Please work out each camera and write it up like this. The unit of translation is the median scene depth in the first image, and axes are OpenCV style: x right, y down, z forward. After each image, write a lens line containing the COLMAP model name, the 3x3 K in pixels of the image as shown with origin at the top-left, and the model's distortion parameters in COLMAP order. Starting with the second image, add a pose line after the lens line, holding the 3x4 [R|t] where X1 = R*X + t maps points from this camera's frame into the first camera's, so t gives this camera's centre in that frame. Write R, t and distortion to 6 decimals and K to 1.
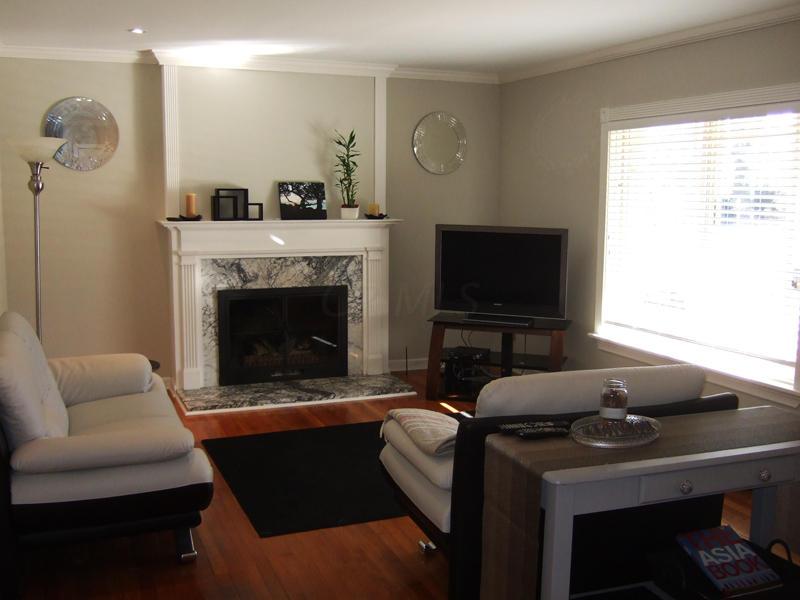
lens RADIAL K [[859.6, 0, 400.0], [0, 859.6, 300.0], [0, 0, 1]] dist [0.001019, 0.018723]
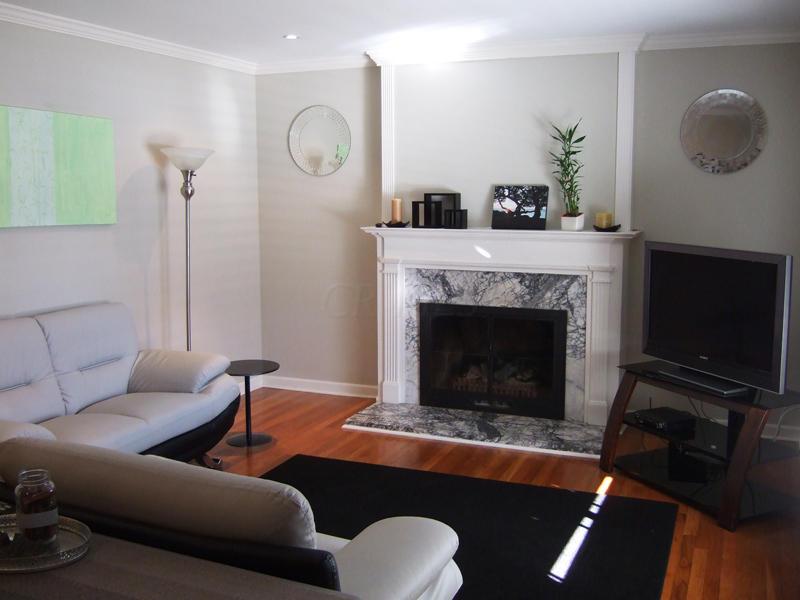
lens RADIAL K [[859.6, 0, 400.0], [0, 859.6, 300.0], [0, 0, 1]] dist [0.001019, 0.018723]
pose [[0.709809, 0.086381, -0.699078, 0.411229], [-0.088762, 0.995510, 0.032886, -0.041516], [0.698780, 0.038709, 0.714289, 0.310806]]
